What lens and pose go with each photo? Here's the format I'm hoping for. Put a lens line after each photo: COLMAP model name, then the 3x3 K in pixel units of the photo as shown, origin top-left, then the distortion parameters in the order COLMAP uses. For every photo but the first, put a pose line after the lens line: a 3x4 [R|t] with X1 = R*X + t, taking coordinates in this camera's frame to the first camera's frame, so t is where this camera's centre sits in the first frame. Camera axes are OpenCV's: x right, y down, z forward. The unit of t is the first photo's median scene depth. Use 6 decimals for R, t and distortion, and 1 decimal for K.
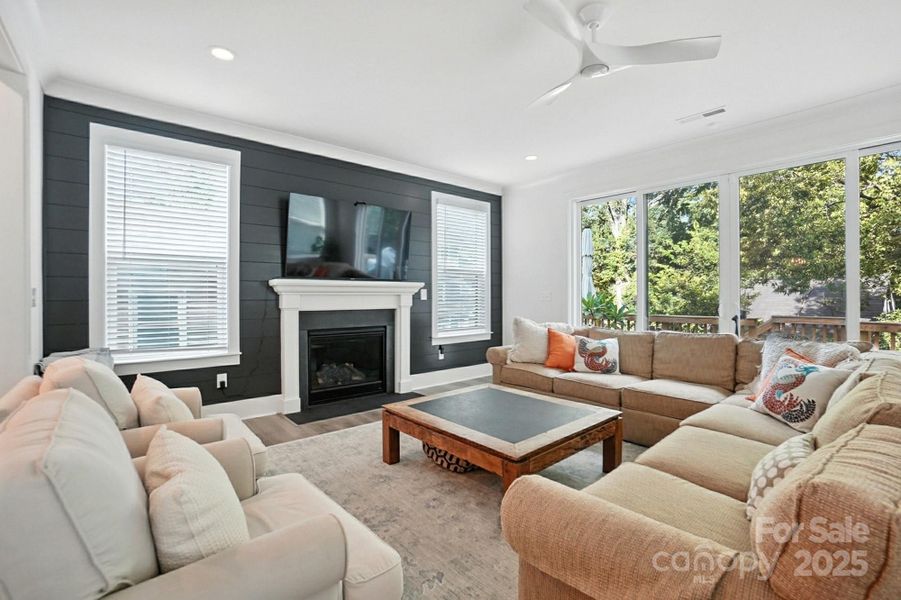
lens RADIAL K [[413.4, 0, 449.9], [0, 413.4, 294.5], [0, 0, 1]] dist [-0.020322, 0.000316]
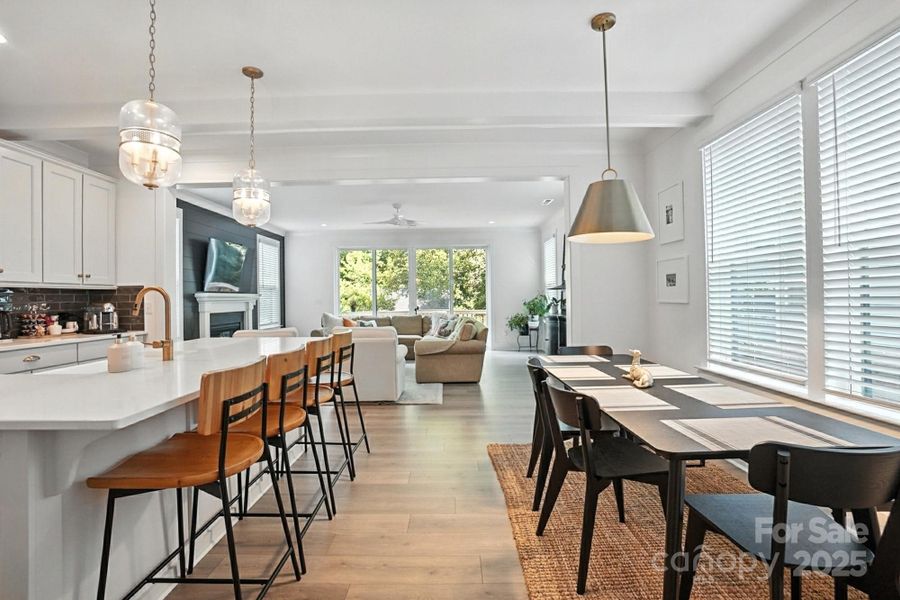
lens RADIAL K [[412.9, 0, 449.4], [0, 412.9, 294.5], [0, 0, 1]] dist [-0.020322, 0.000316]
pose [[0.664440, -0.003065, 0.747336, -0.712640], [0.011555, 0.999914, -0.006173, -0.008751], [-0.747253, 0.012737, 0.664418, -0.547696]]
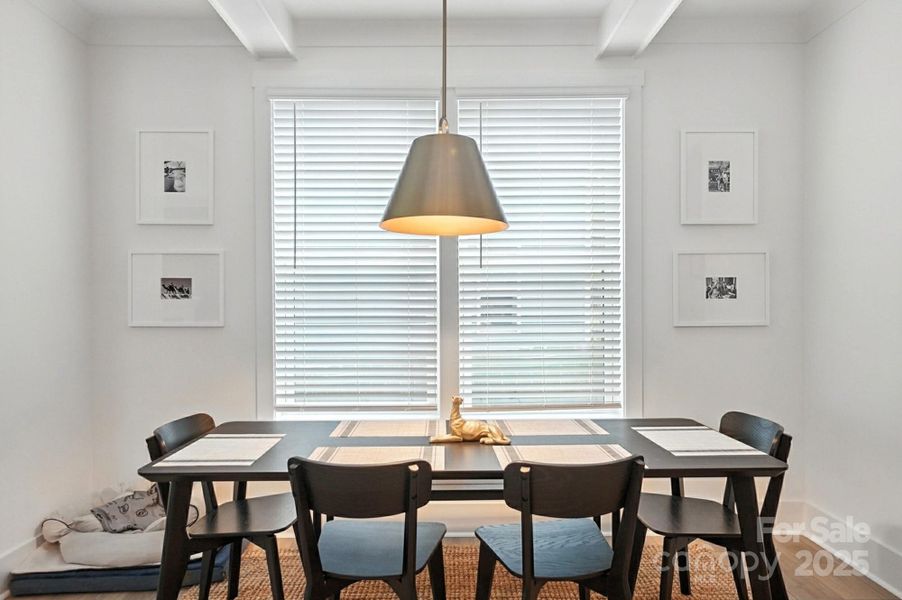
lens RADIAL K [[577.8, 0, 451.0], [0, 577.8, 314.4], [0, 0, 1]] dist [-0.002237, 0.000628]
pose [[-0.750868, -0.002153, 0.660448, -0.524767], [0.002851, 0.999975, 0.006502, -0.009750], [-0.660446, 0.006765, -0.750843, -0.093049]]
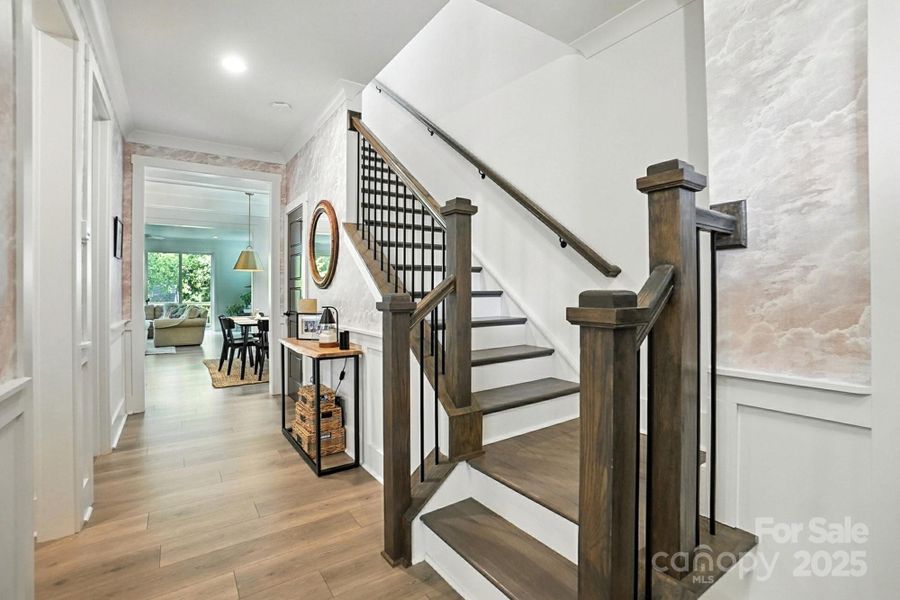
lens RADIAL K [[412.9, 0, 449.4], [0, 412.9, 294.5], [0, 0, 1]] dist [-0.020322, 0.000316]
pose [[0.132098, -0.007183, 0.991211, -1.457373], [0.001484, 0.999974, 0.007049, -0.004566], [-0.991236, 0.000540, 0.132105, -1.174060]]
